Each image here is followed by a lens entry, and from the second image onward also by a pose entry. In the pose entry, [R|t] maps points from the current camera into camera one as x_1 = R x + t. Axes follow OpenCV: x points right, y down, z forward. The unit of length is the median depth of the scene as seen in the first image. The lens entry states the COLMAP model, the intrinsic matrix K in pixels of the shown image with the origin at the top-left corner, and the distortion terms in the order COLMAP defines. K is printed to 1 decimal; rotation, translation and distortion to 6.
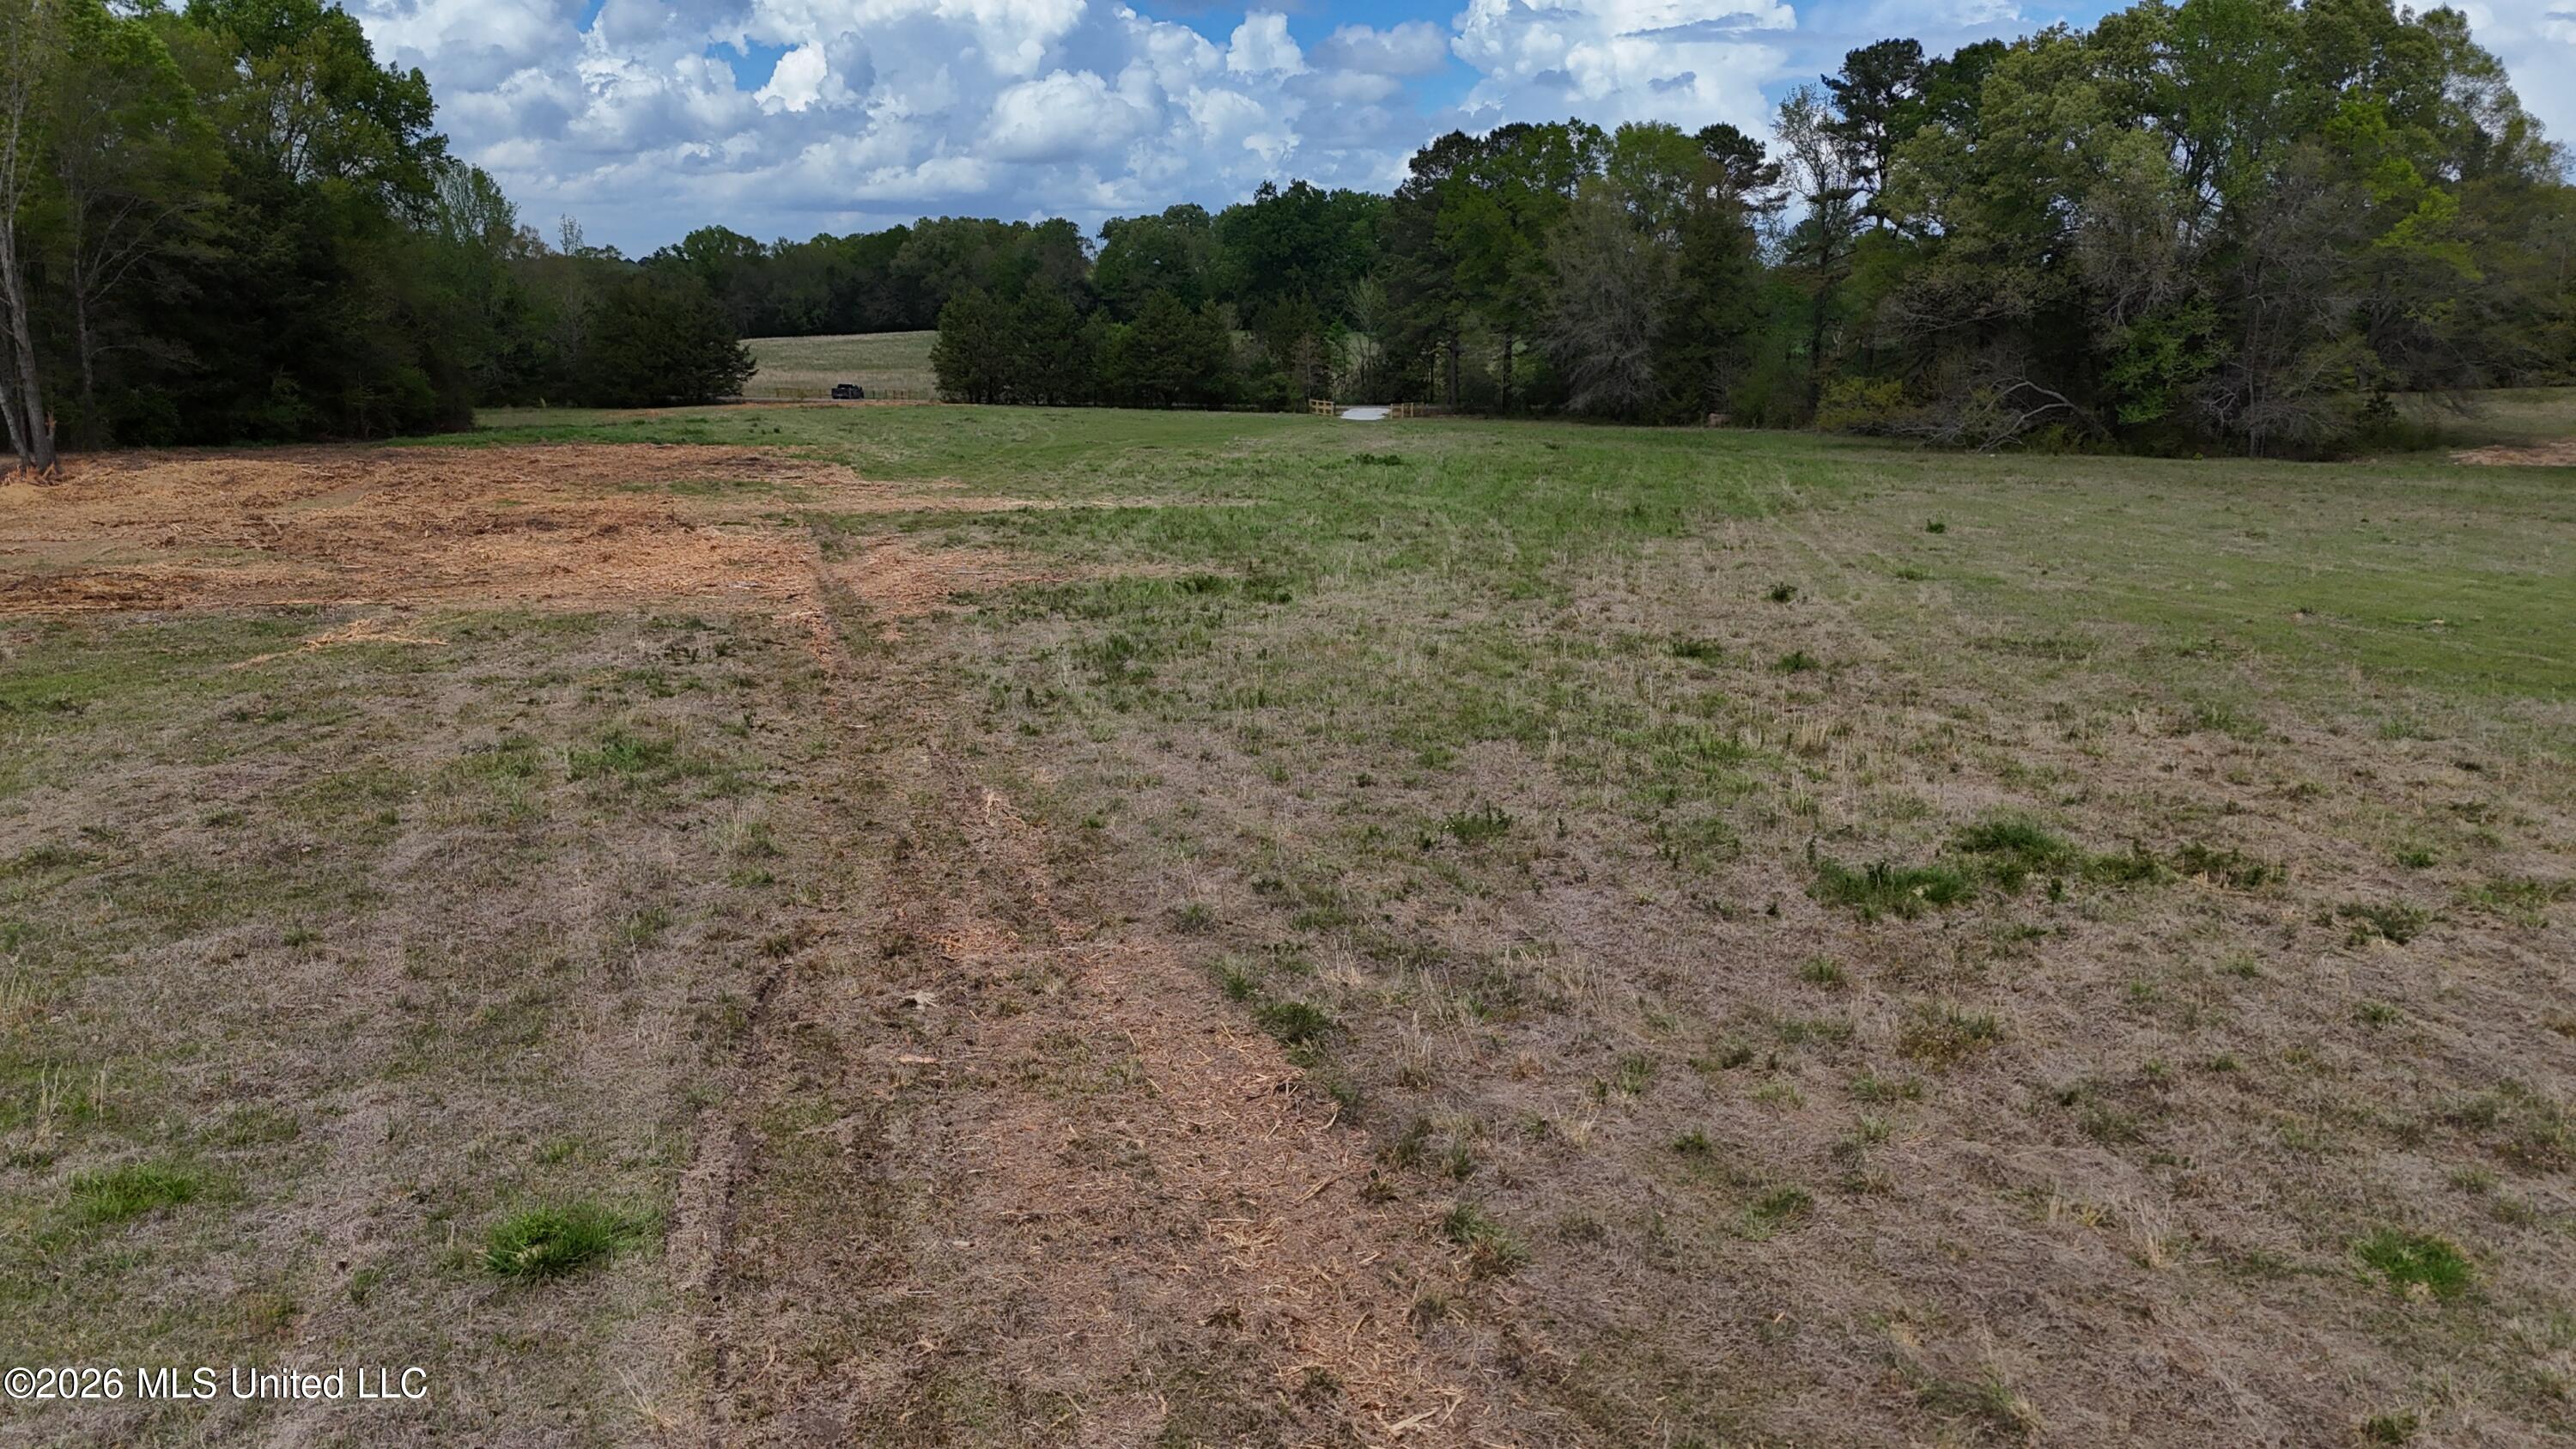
lens RADIAL K [[1917.3, 0, 1287.3], [0, 1917.3, 719.7], [0, 0, 1]] dist [0.083015, -0.077516]
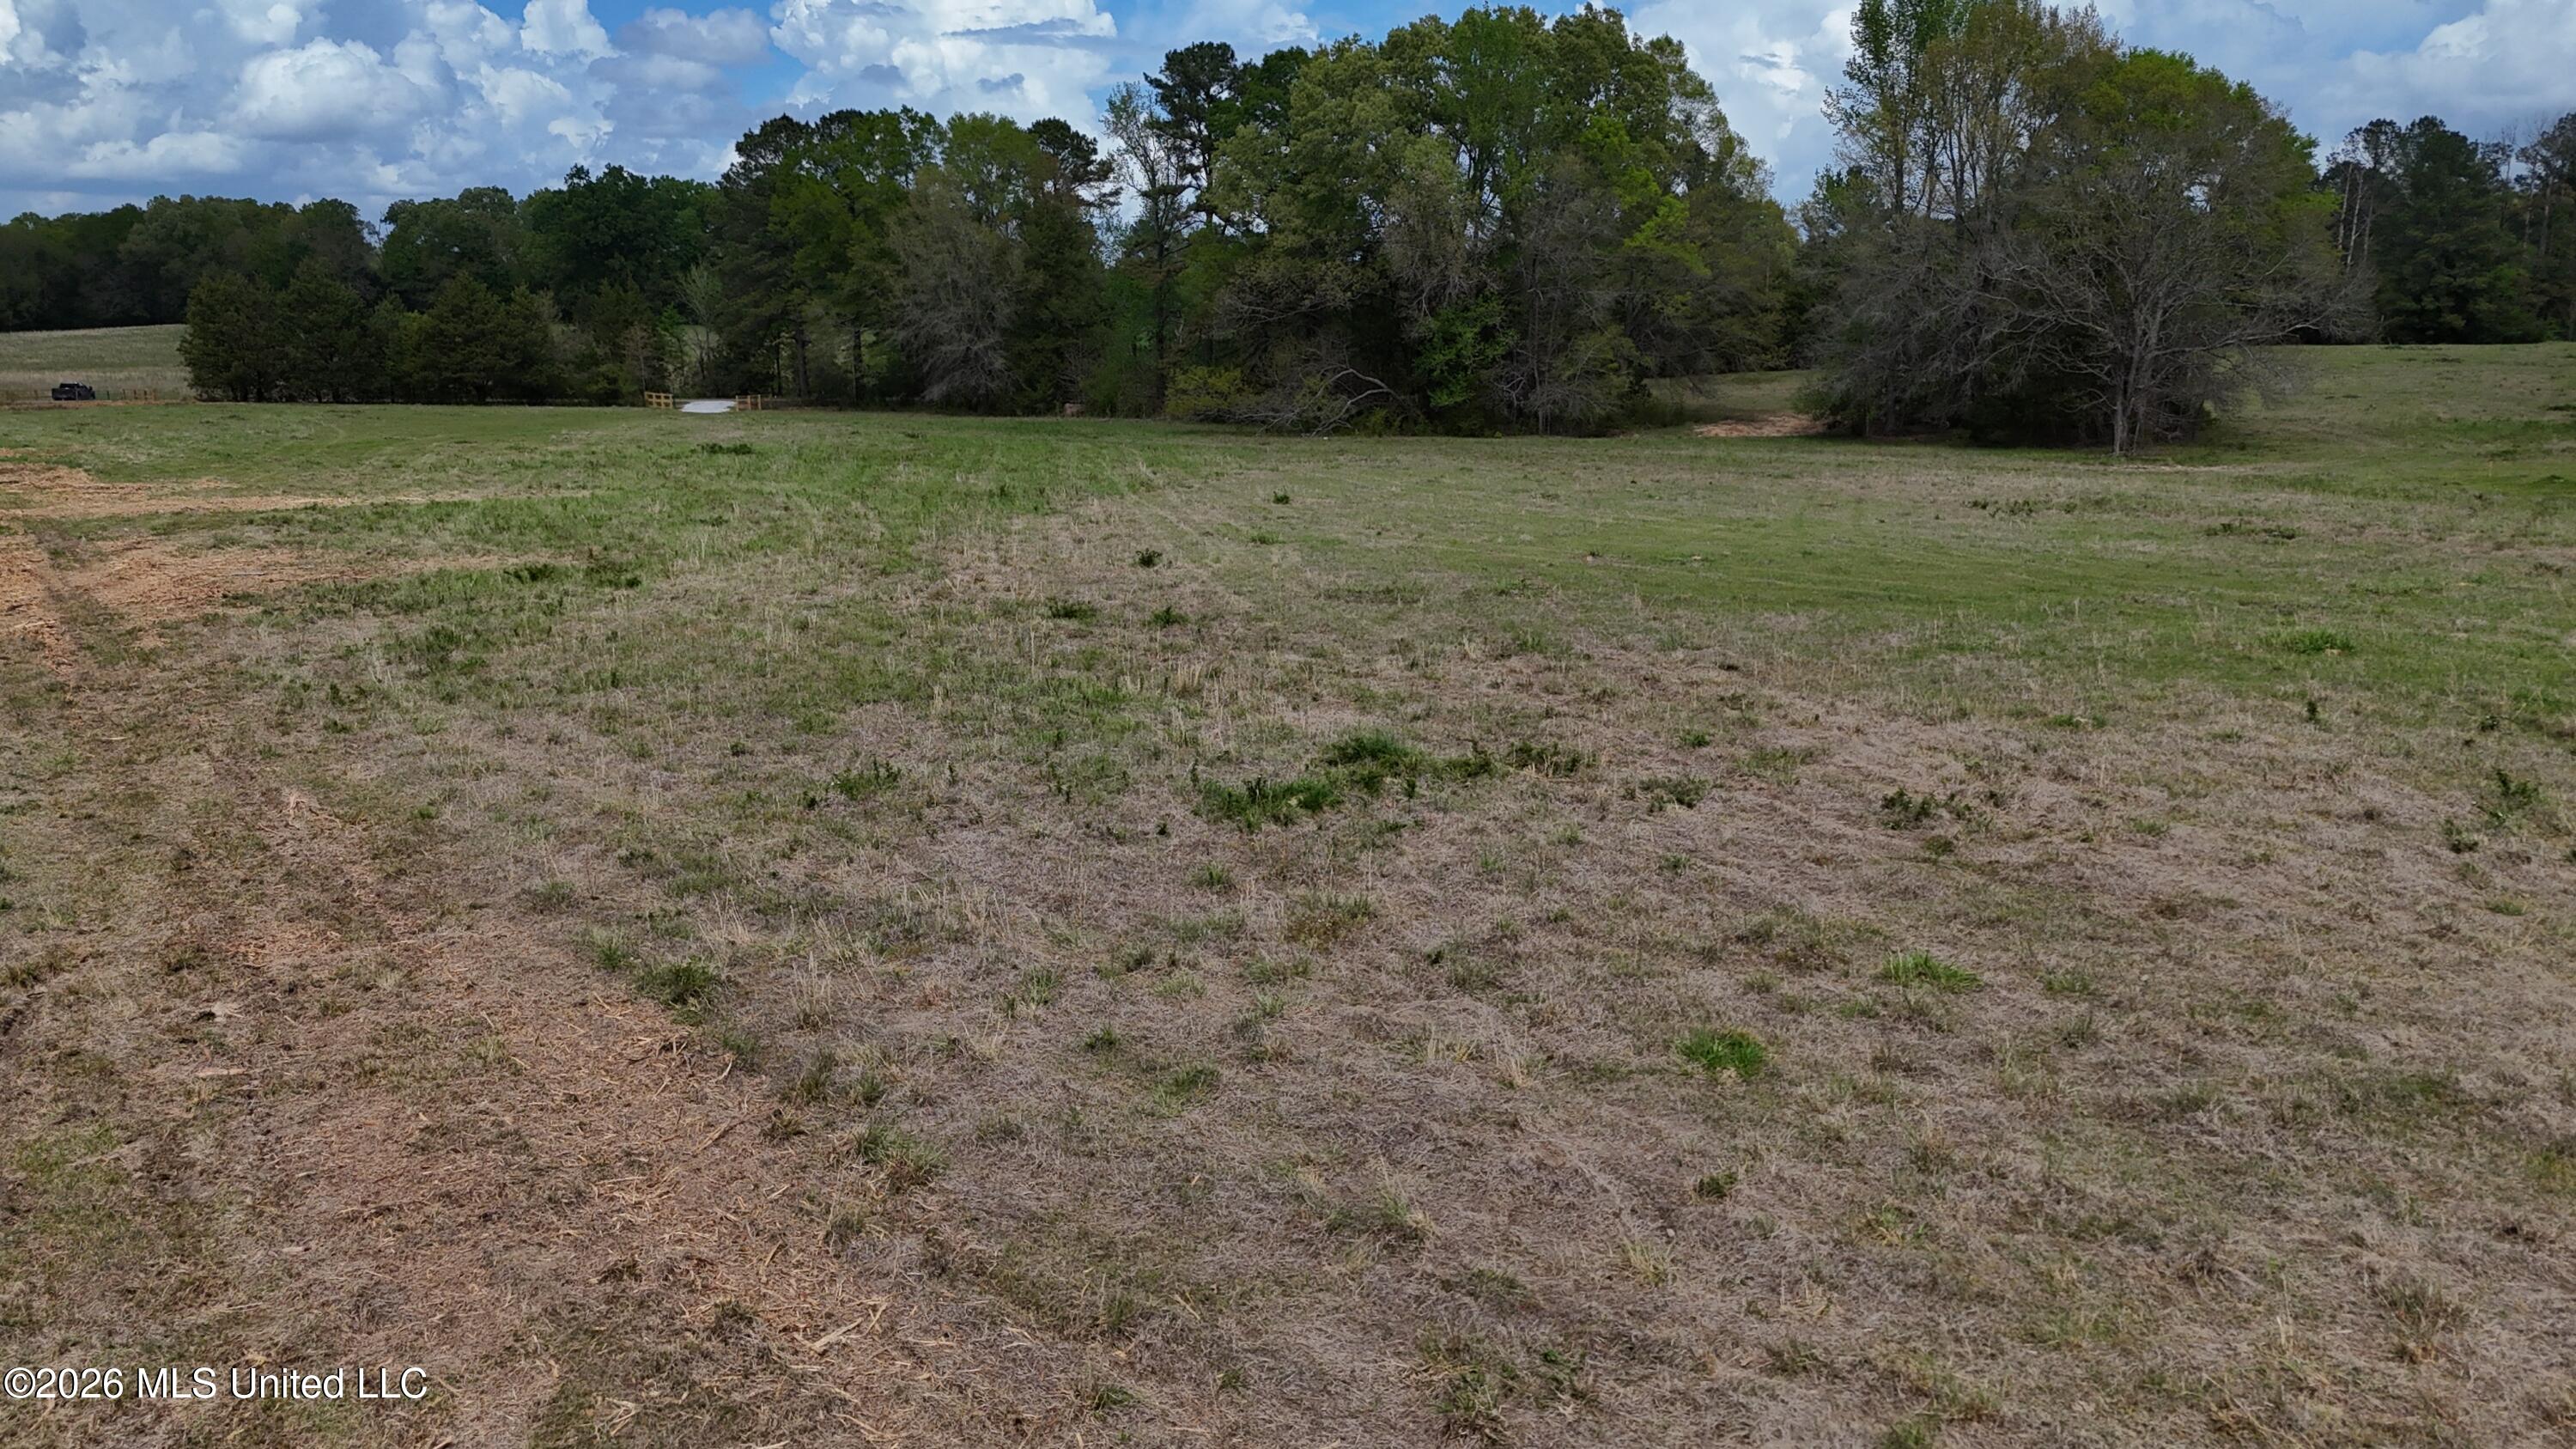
lens RADIAL K [[1917.3, 0, 1296.5], [0, 1917.3, 714.9], [0, 0, 1]] dist [0.083015, -0.077516]
pose [[0.945324, -0.068212, 0.318921, -0.001826], [0.068911, 0.997581, 0.009106, 0.022555], [-0.318770, 0.013369, 0.947738, 0.004532]]
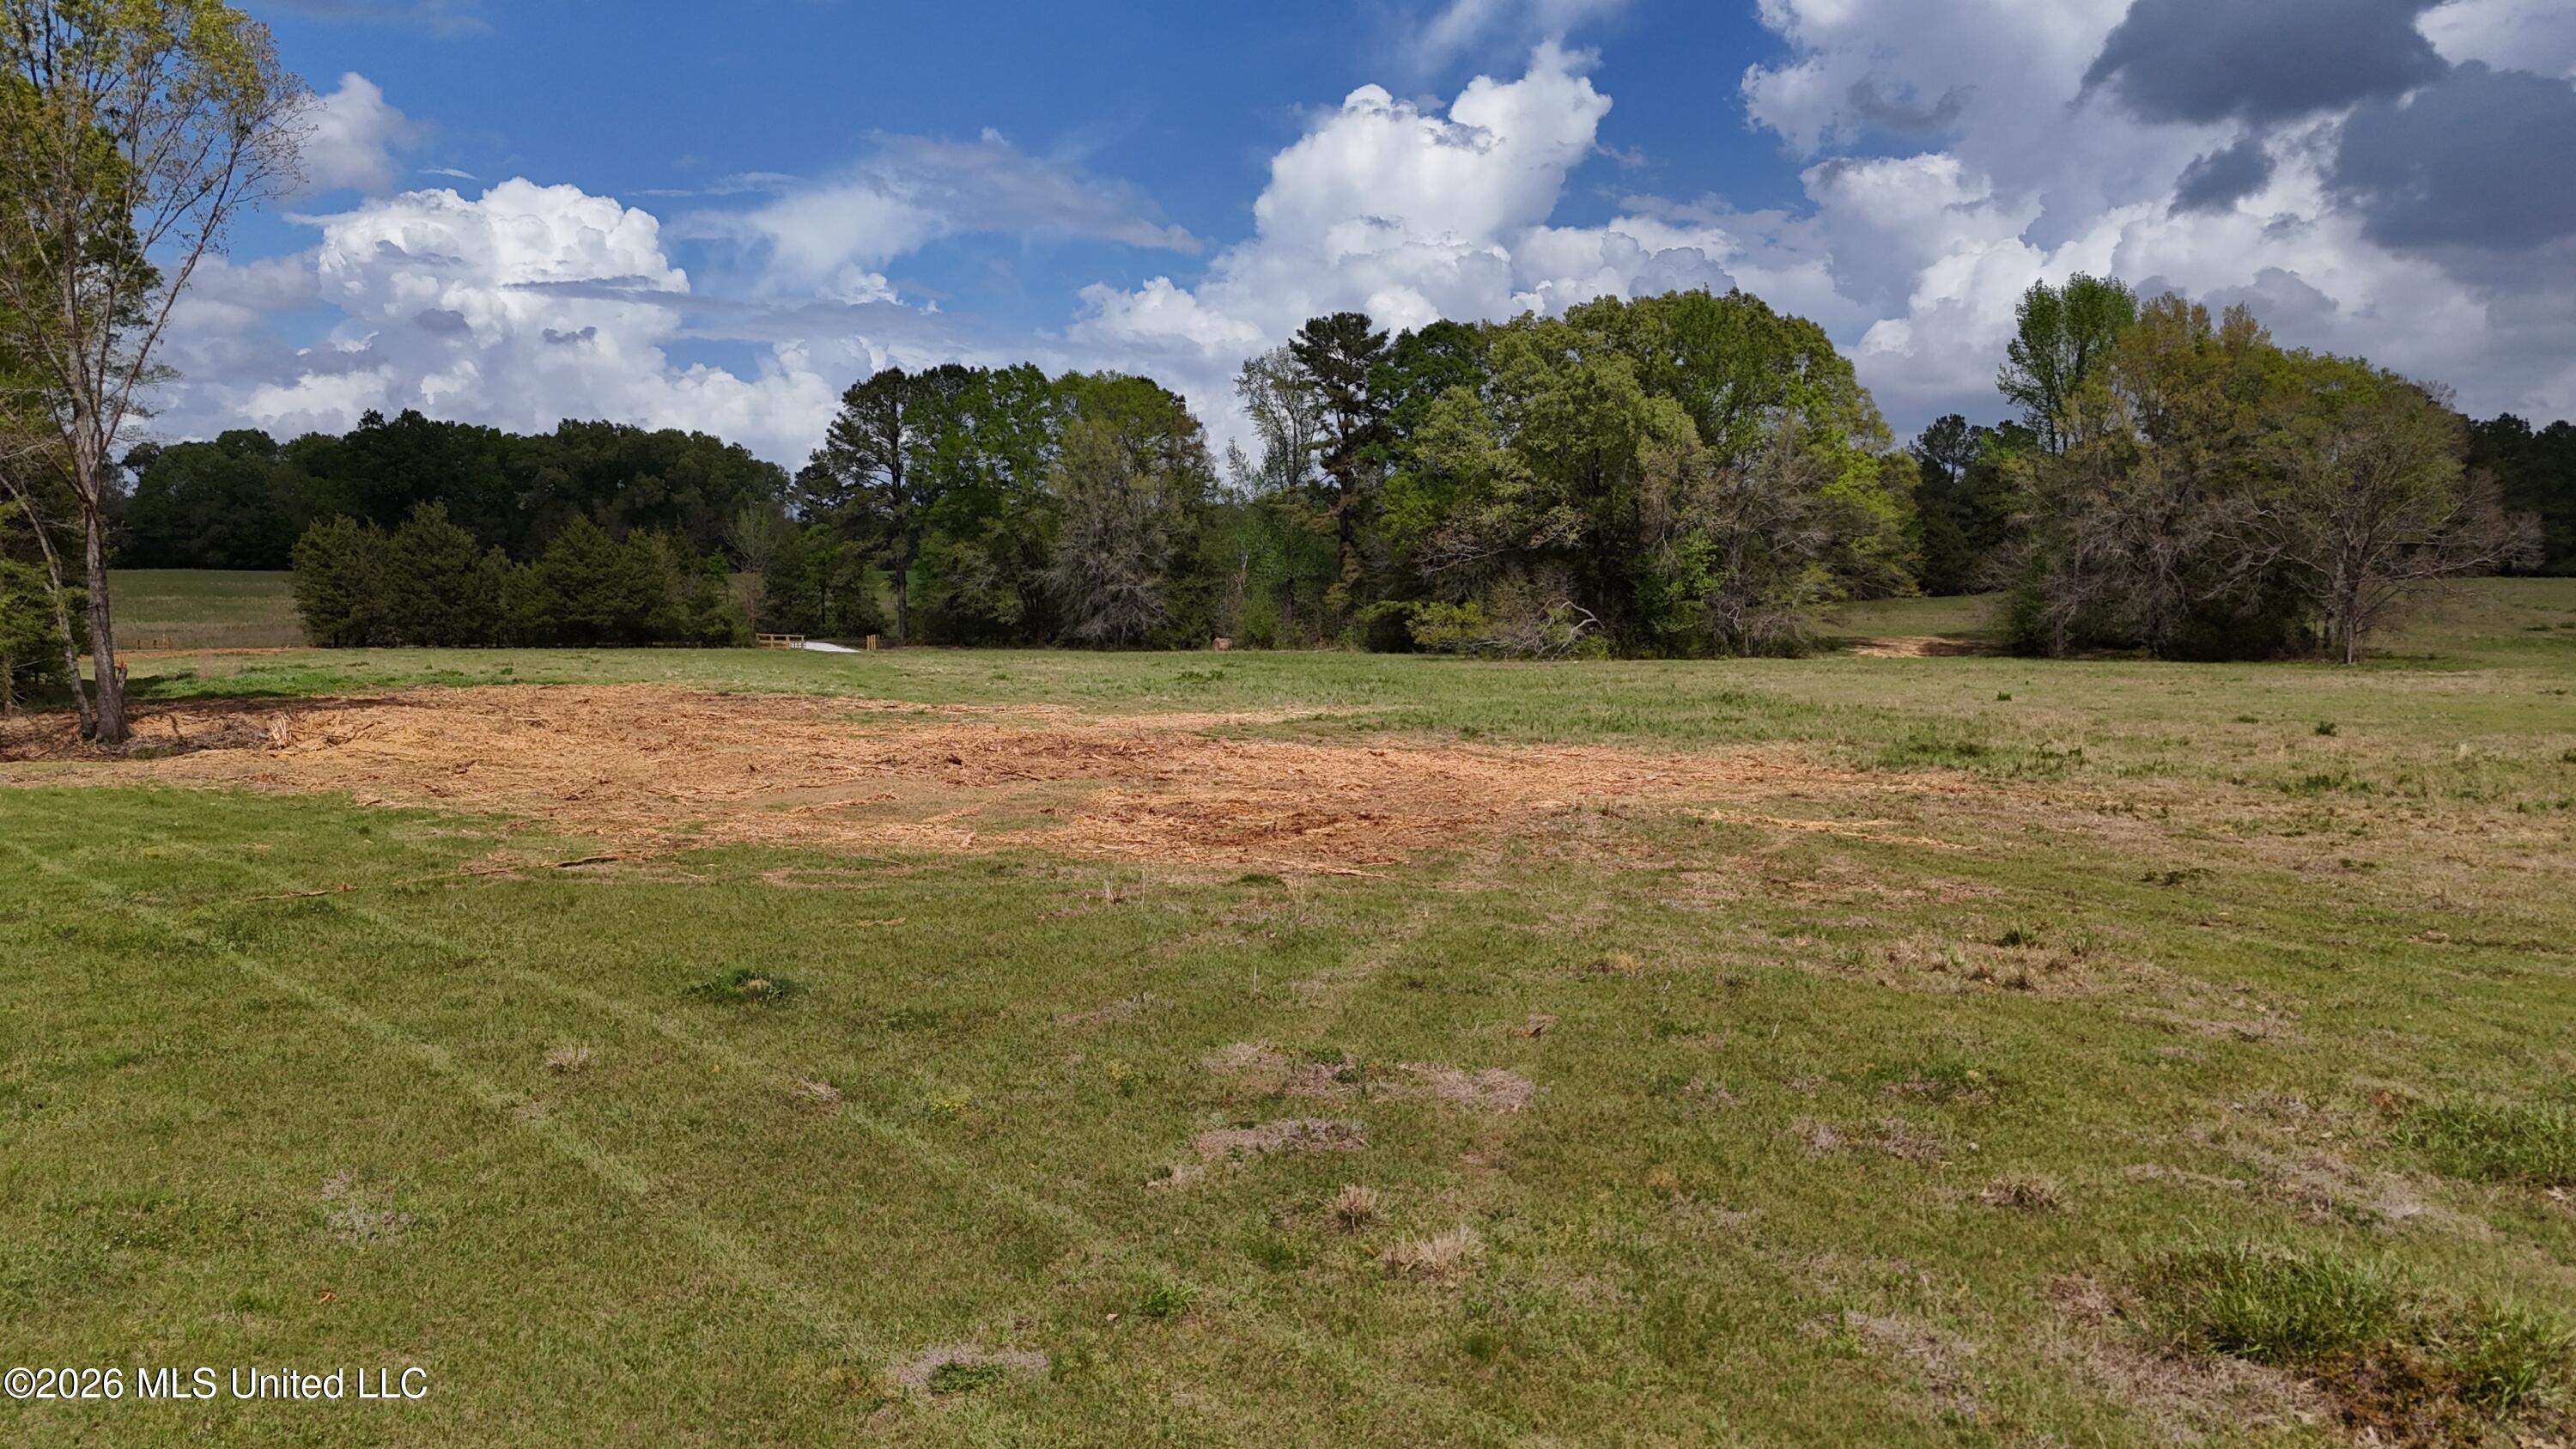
lens RADIAL K [[1917.3, 0, 1271.3], [0, 1917.3, 708.1], [0, 0, 1]] dist [0.083015, -0.077516]
pose [[0.844655, -0.042160, 0.533648, -1.590142], [0.113058, 0.988456, -0.100856, -0.046529], [-0.523236, 0.145522, 0.839671, 0.482740]]
